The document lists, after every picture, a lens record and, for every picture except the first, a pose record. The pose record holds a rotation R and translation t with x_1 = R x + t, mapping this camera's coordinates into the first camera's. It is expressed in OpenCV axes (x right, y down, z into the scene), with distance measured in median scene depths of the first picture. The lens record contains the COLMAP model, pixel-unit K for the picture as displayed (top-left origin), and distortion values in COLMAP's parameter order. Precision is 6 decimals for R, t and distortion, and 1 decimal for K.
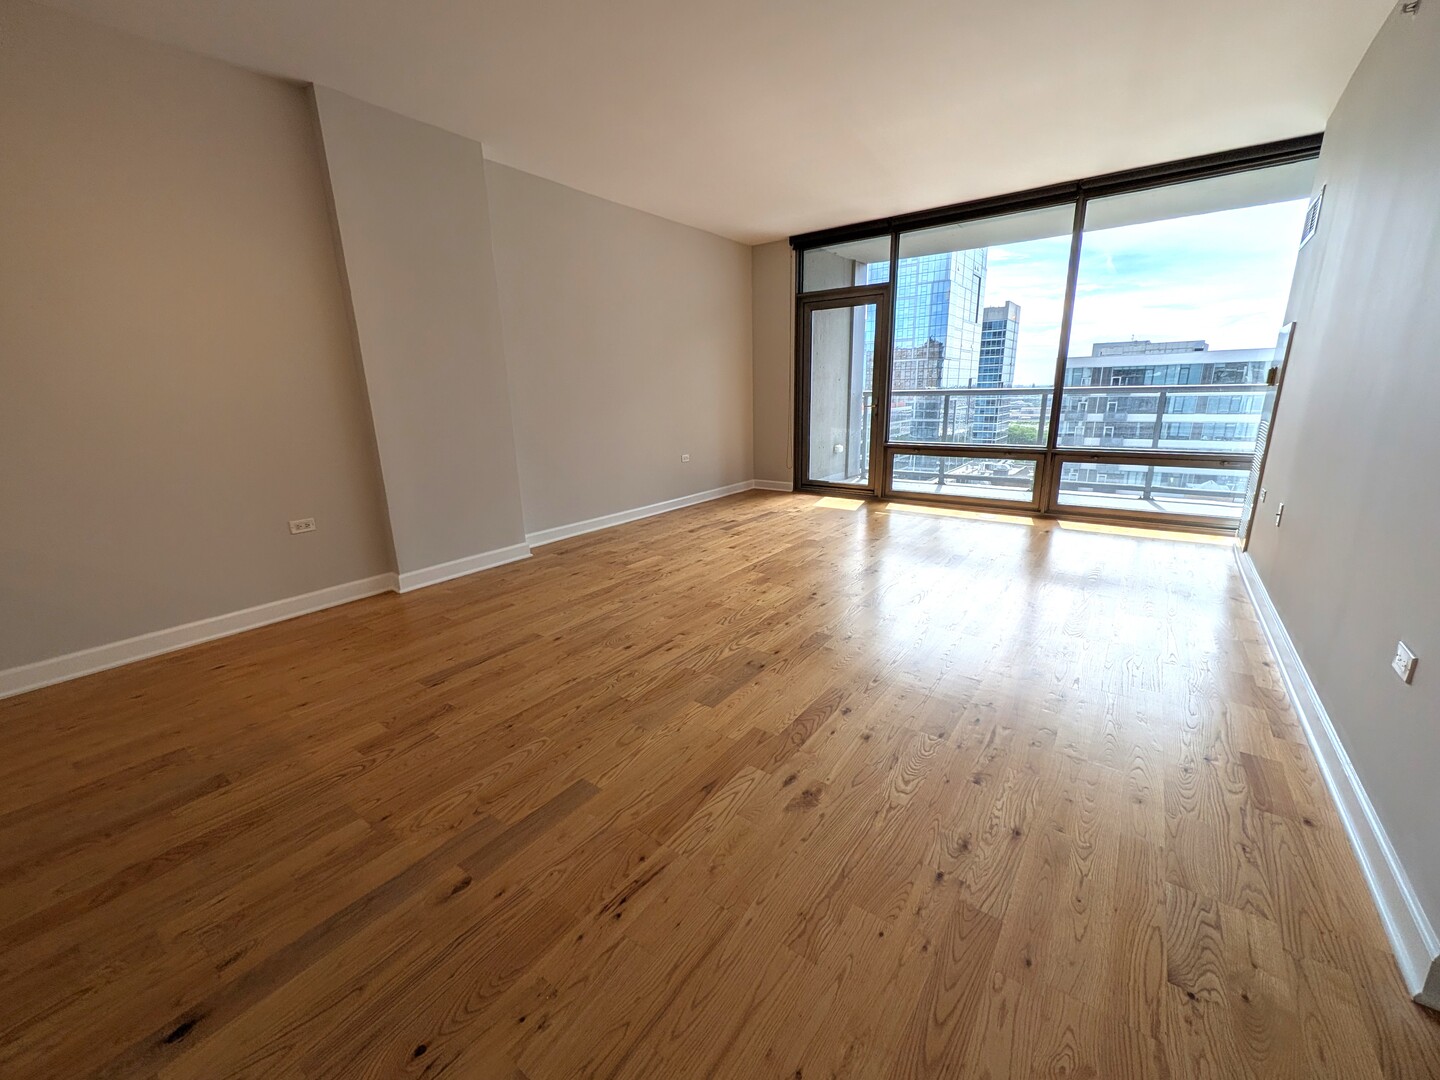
lens RADIAL K [[575.3, 0, 726.3], [0, 575.3, 546.2], [0, 0, 1]] dist [0.005866, -0.000434]
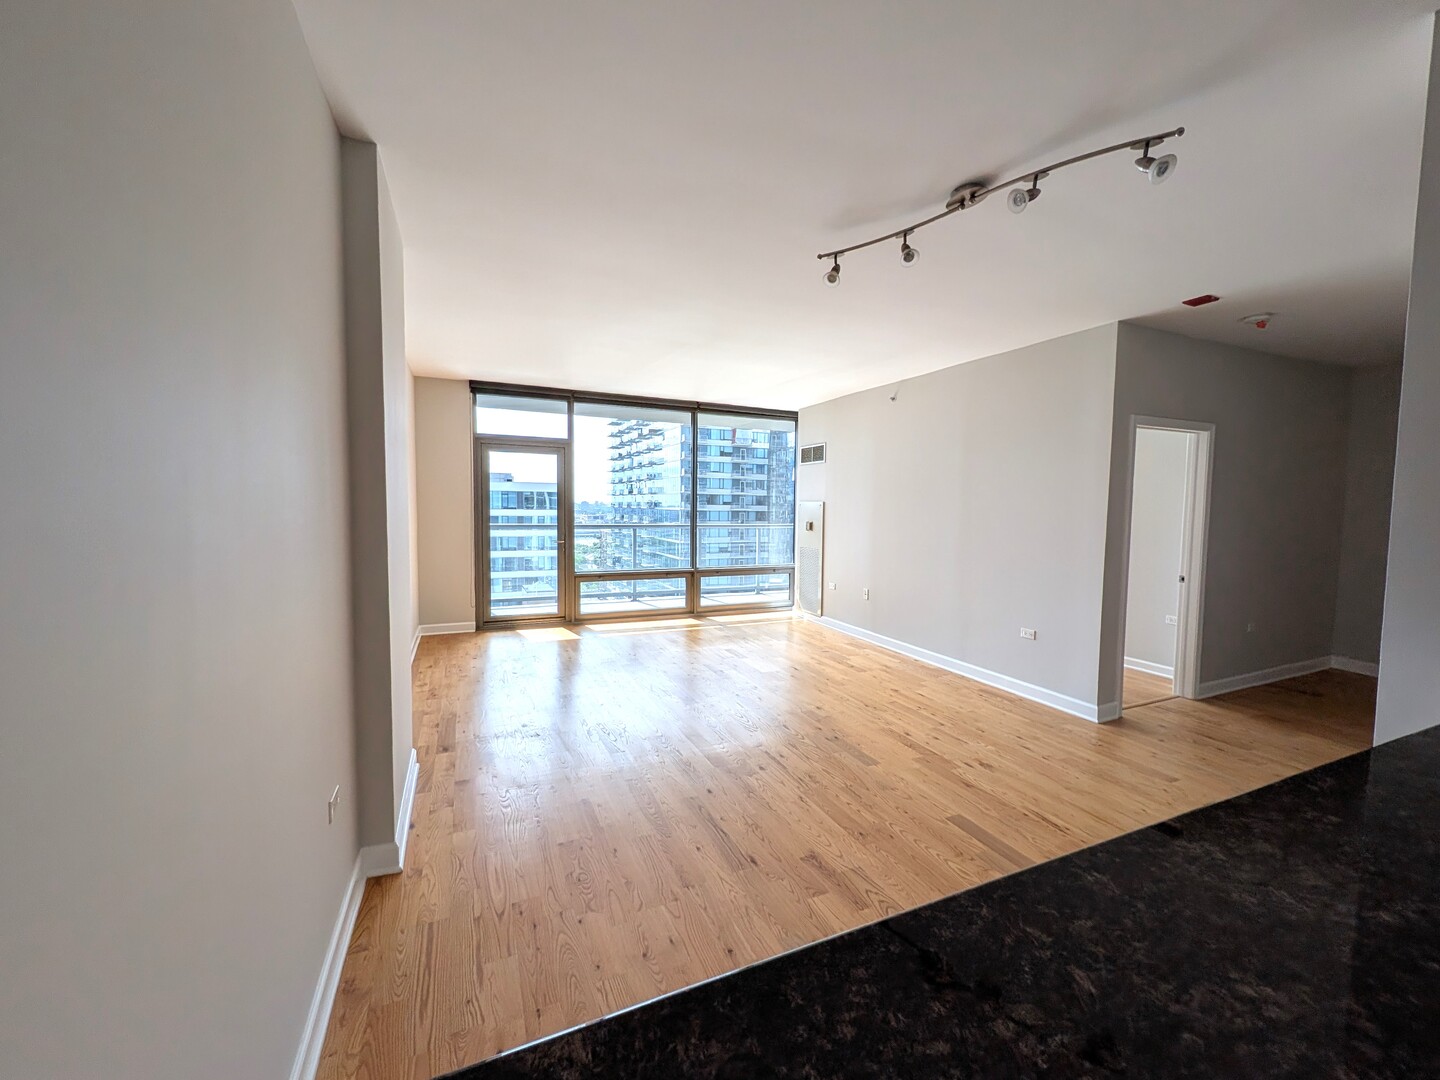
lens RADIAL K [[575.3, 0, 729.9], [0, 575.3, 539.1], [0, 0, 1]] dist [0.005866, -0.000434]
pose [[0.487090, -0.023638, 0.873032, -0.646879], [0.203066, 0.975302, -0.086890, -0.098625], [-0.849416, 0.219606, 0.479860, 0.220381]]
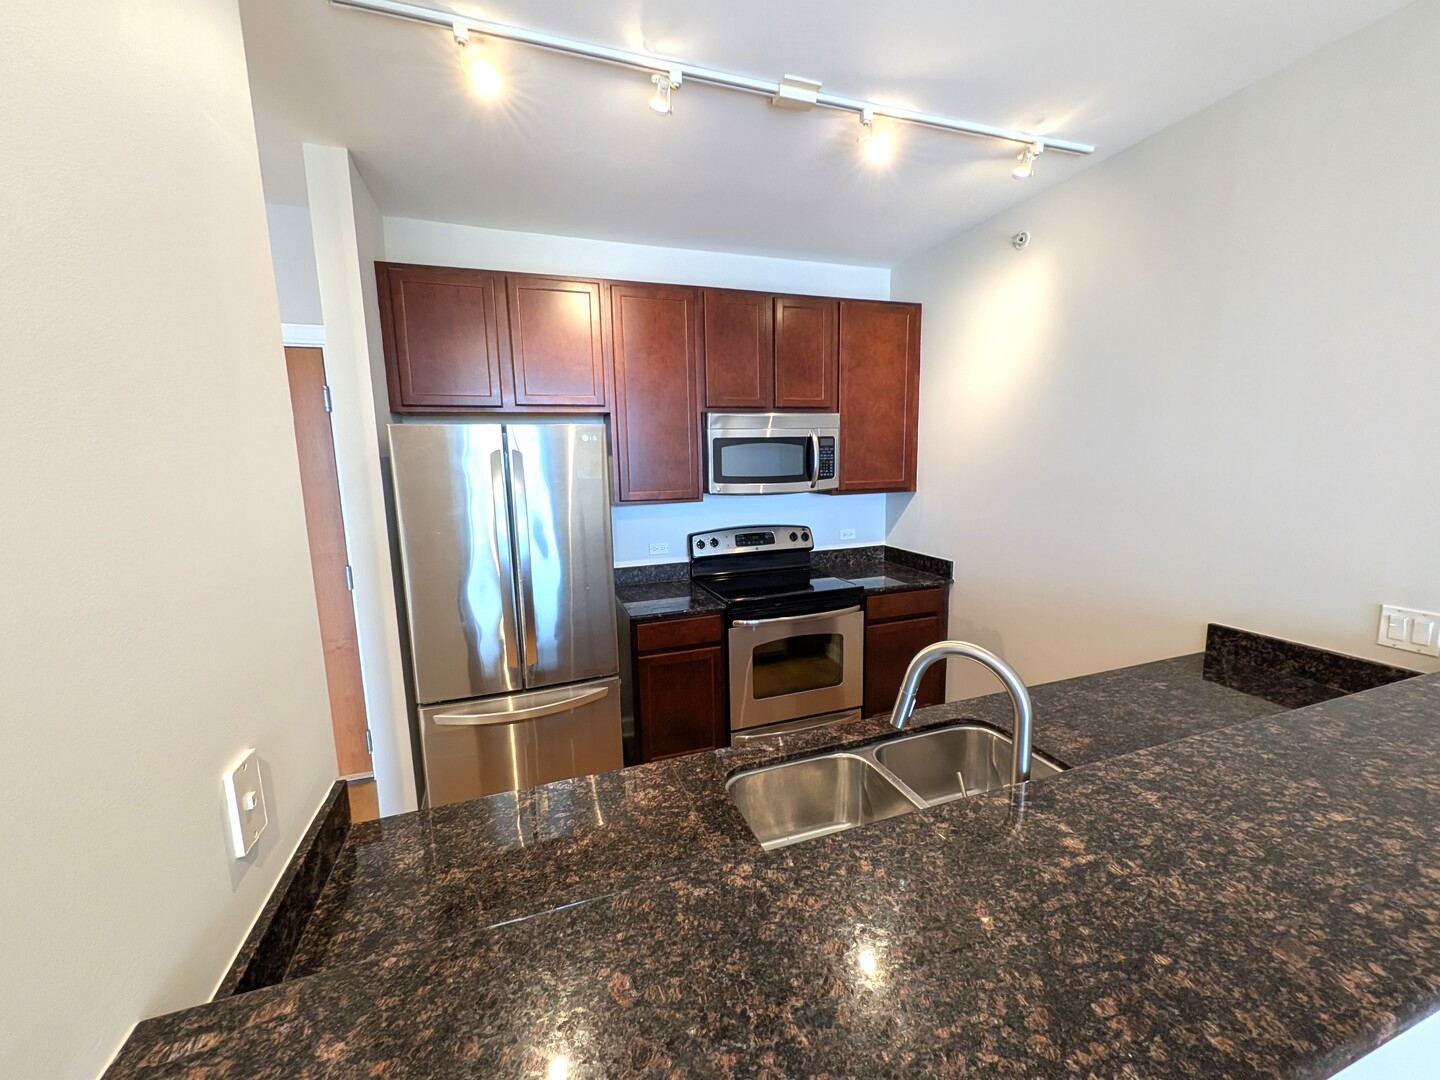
lens RADIAL K [[575.3, 0, 722.8], [0, 575.3, 535.1], [0, 0, 1]] dist [0.005866, -0.000434]
pose [[-0.558238, 0.152024, -0.815634, -0.276632], [-0.181085, 0.937044, 0.298592, -0.106145], [0.809678, 0.314384, -0.495564, 0.099456]]
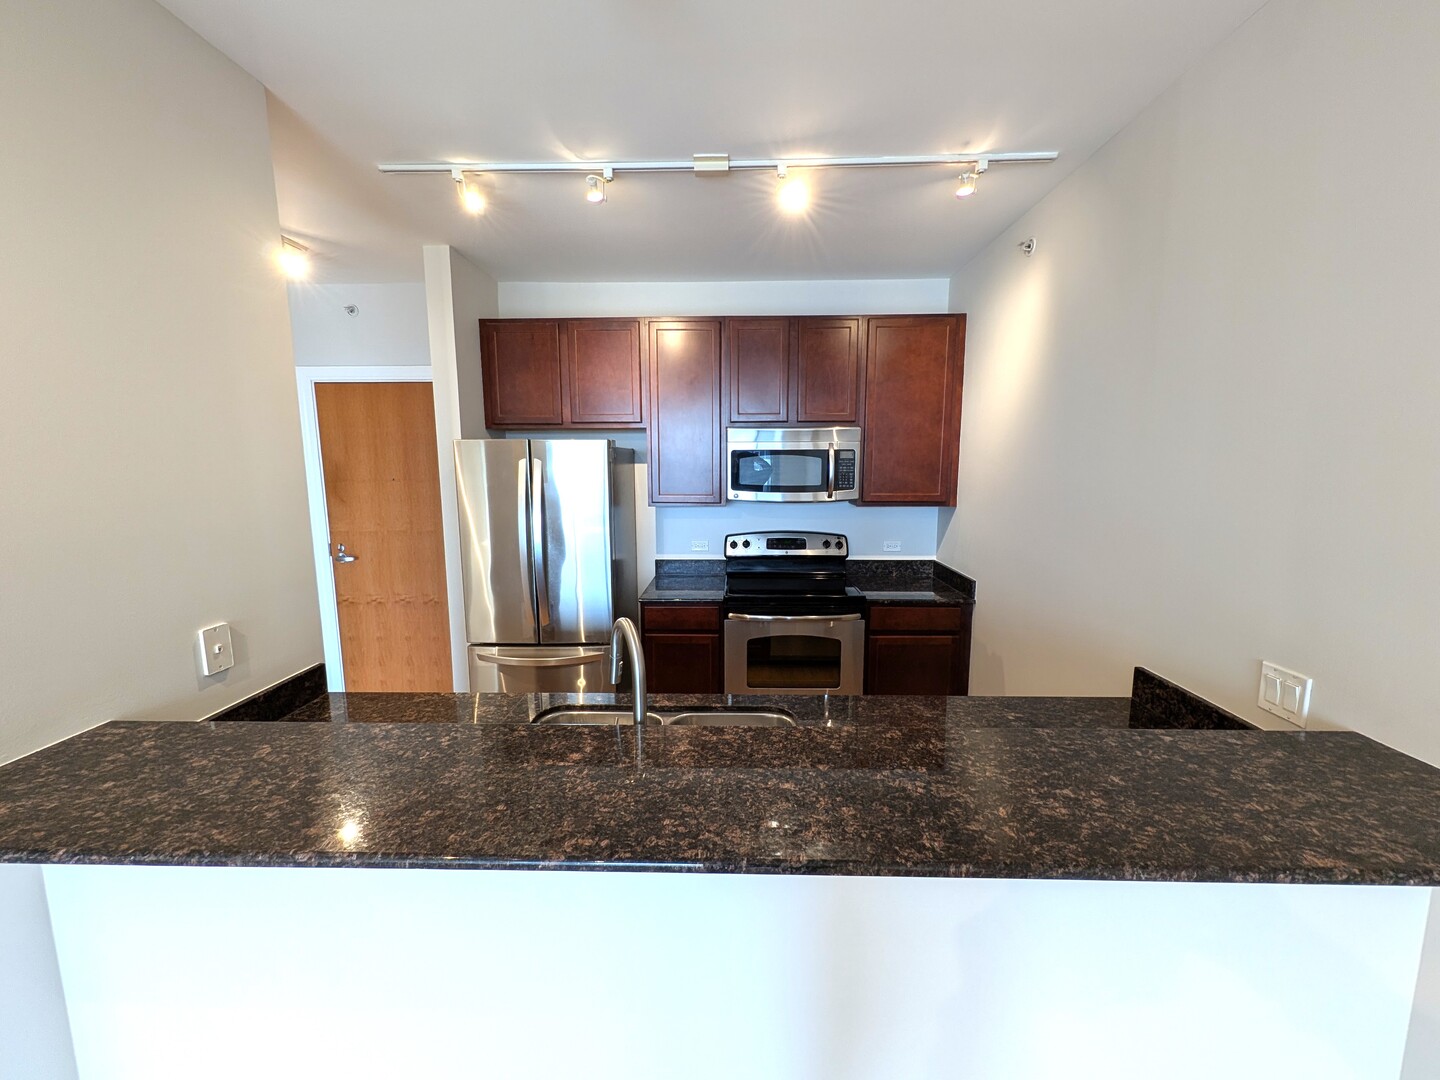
lens RADIAL K [[575.3, 0, 723.8], [0, 575.3, 536.0], [0, 0, 1]] dist [0.005866, -0.000434]
pose [[-0.820164, 0.102847, -0.562808, -0.372419], [-0.125735, 0.927259, 0.352677, -0.159706], [0.558141, 0.360018, -0.747573, 0.284802]]
